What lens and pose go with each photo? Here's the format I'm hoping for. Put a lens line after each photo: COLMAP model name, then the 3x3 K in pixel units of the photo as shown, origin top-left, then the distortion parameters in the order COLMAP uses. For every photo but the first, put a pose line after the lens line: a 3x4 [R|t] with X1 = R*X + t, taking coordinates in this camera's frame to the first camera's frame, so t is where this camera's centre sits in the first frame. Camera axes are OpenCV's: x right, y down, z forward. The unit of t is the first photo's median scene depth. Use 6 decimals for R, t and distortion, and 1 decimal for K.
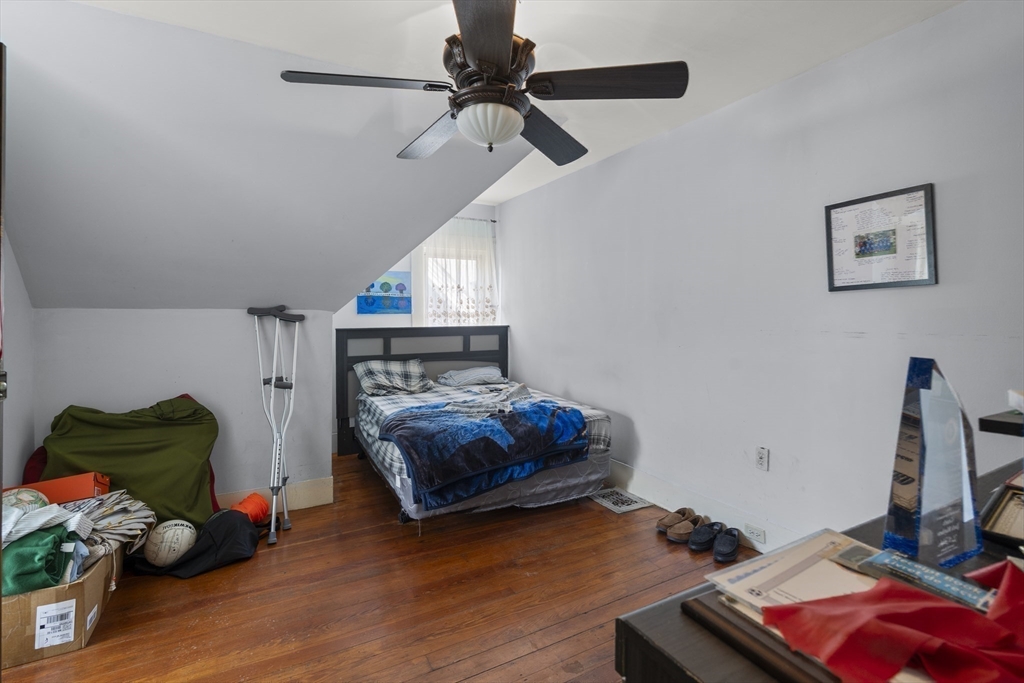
lens RADIAL K [[473.9, 0, 512.9], [0, 473.9, 313.7], [0, 0, 1]] dist [0.000241, 0.000141]
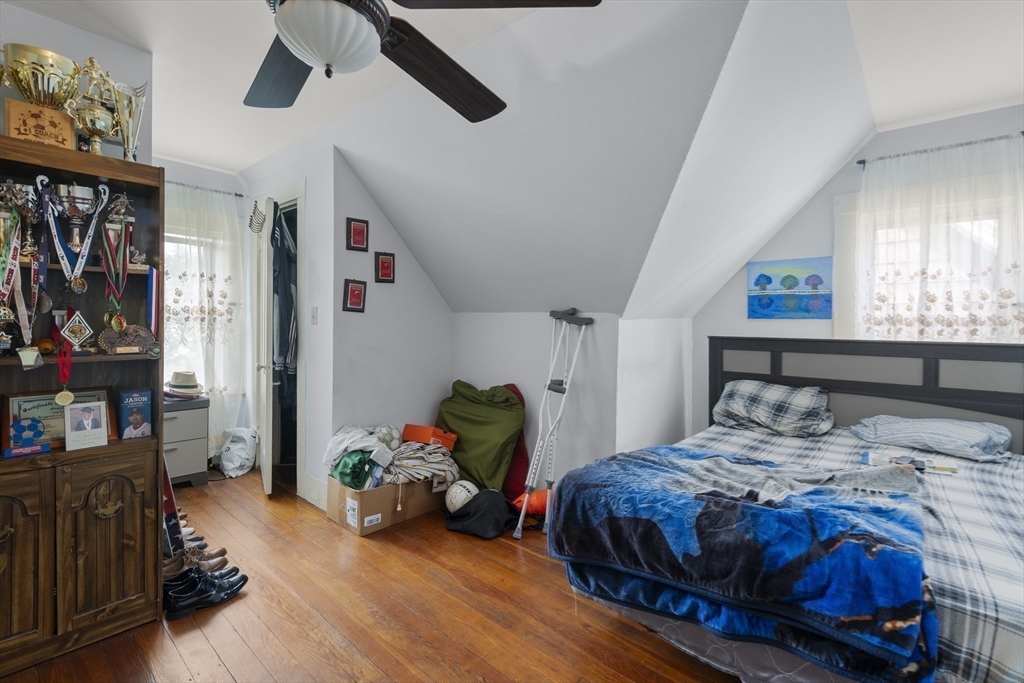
lens RADIAL K [[464.1, 0, 523.3], [0, 464.1, 324.7], [0, 0, 1]] dist [-0.002178, -0.000052]
pose [[0.352599, 0.013568, -0.935676, 0.262740], [-0.008896, 0.999898, 0.011147, 0.004963], [0.935732, 0.004394, 0.352684, 0.393248]]
